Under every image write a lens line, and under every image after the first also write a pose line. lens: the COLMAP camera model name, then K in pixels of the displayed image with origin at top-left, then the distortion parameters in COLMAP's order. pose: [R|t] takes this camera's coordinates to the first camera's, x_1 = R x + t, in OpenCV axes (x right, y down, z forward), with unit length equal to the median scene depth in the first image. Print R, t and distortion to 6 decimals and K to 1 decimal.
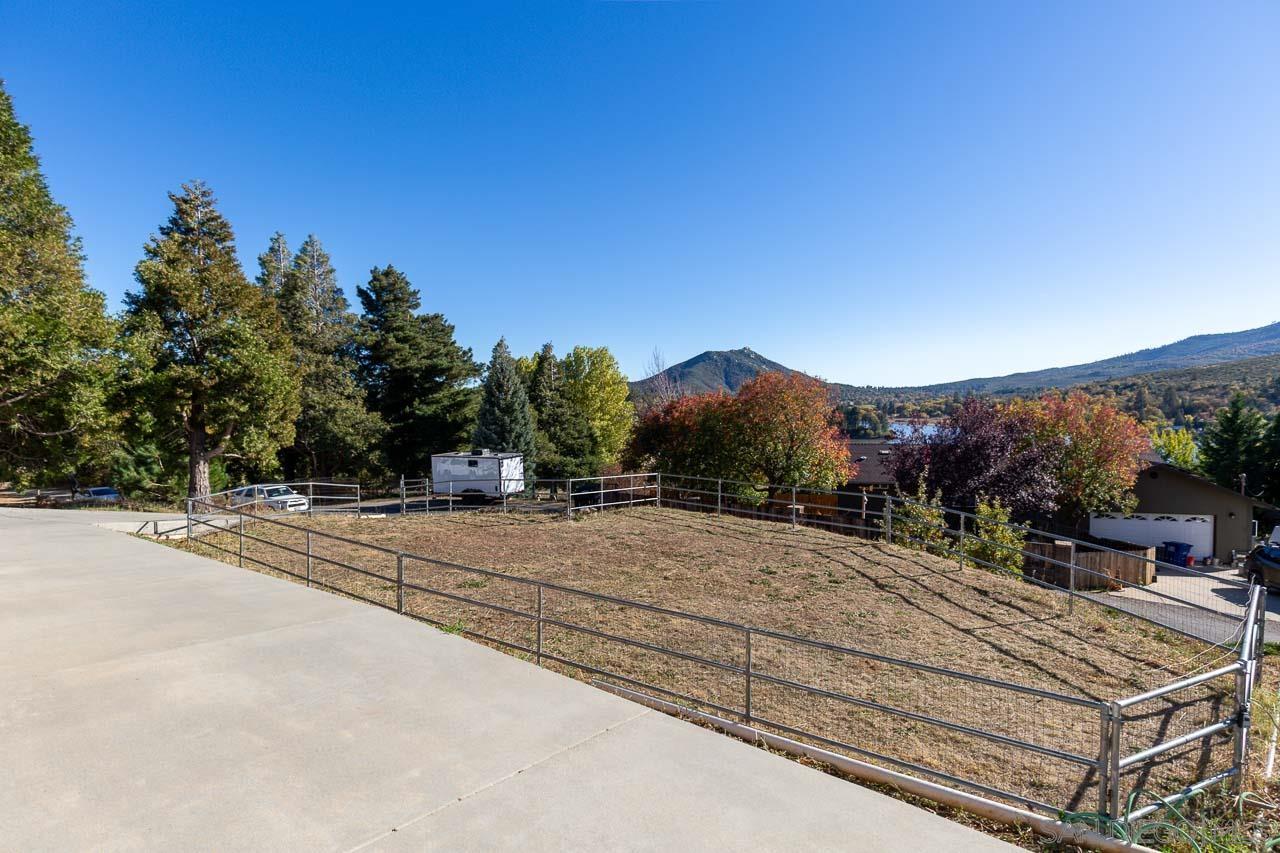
lens RADIAL K [[642.8, 0, 640.1], [0, 642.8, 433.5], [0, 0, 1]] dist [-0.002771, -0.000896]
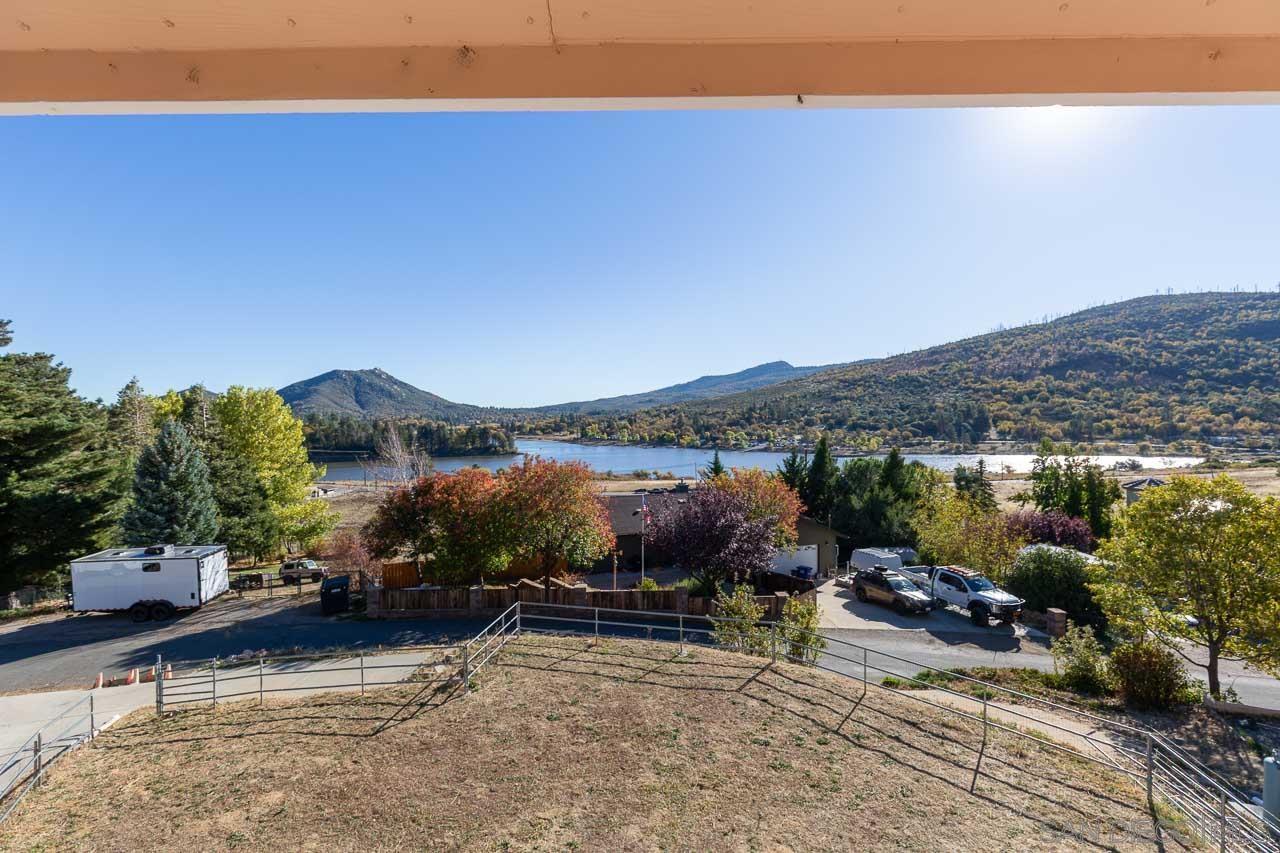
lens RADIAL K [[569.5, 0, 632.9], [0, 569.5, 429.2], [0, 0, 1]] dist [0.004723, -0.000366]
pose [[0.830769, -0.005906, 0.556585, -0.118656], [0.022861, 0.999462, -0.023517, -0.067957], [-0.556147, 0.032261, 0.830458, 0.068486]]
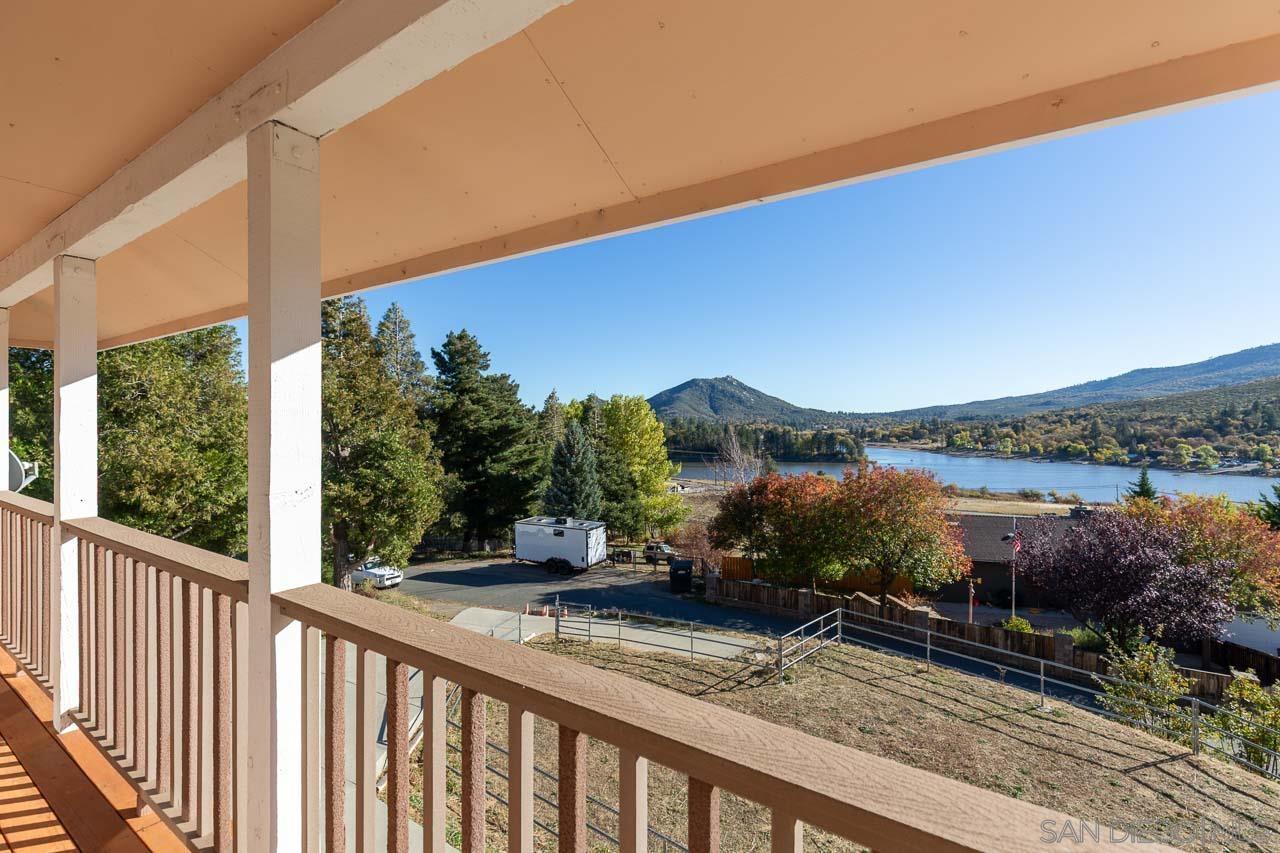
lens RADIAL K [[579.9, 0, 625.8], [0, 579.9, 423.5], [0, 0, 1]] dist [0.005677, -0.001137]
pose [[0.999901, 0.012285, -0.006802, -0.110642], [-0.012582, 0.998885, -0.045497, -0.065099], [0.006236, 0.045578, 0.998941, 0.048734]]
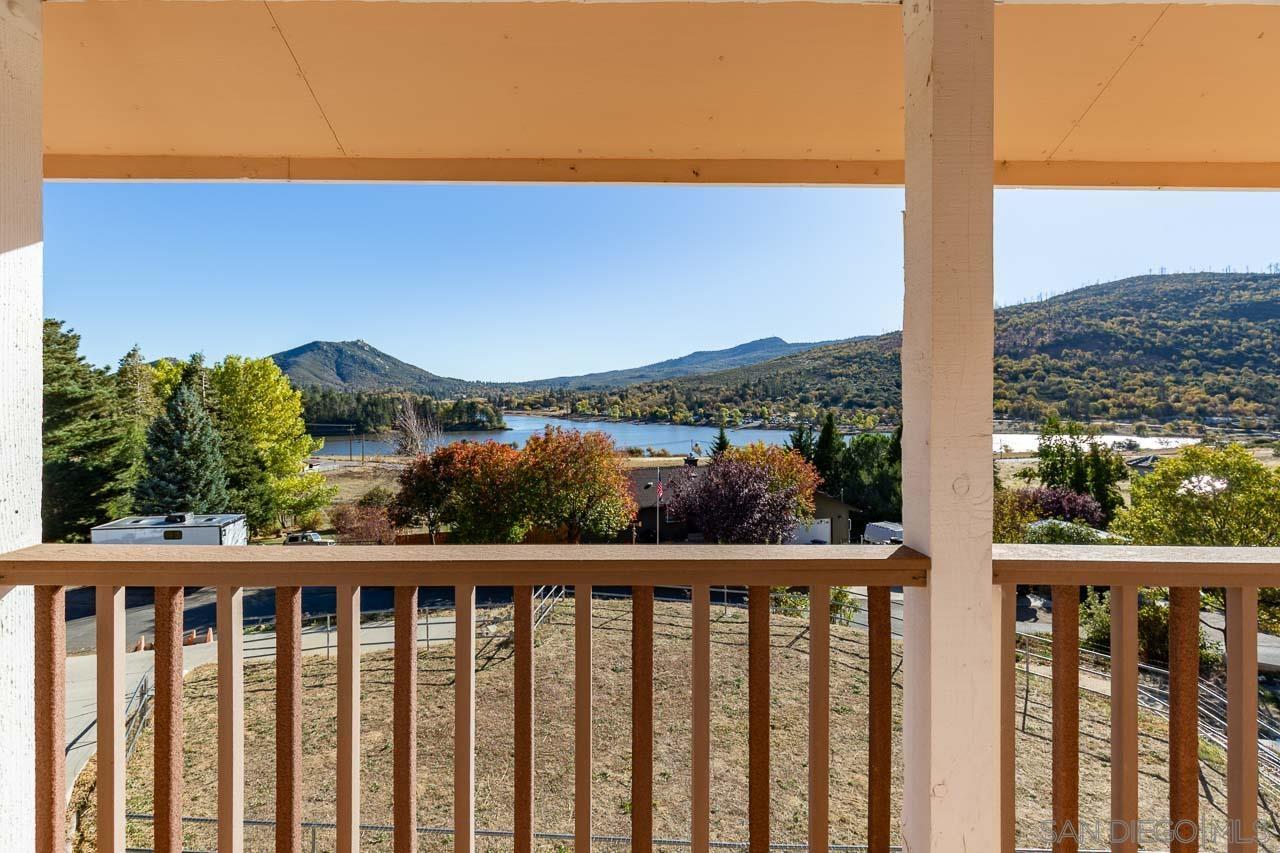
lens RADIAL K [[585.5, 0, 634.2], [0, 585.5, 391.6], [0, 0, 1]] dist [0.003620, 0.000064]
pose [[0.819726, 0.014262, 0.572578, -0.157661], [0.015164, 0.998799, -0.046587, -0.063150], [-0.572555, 0.046871, 0.818525, 0.069243]]
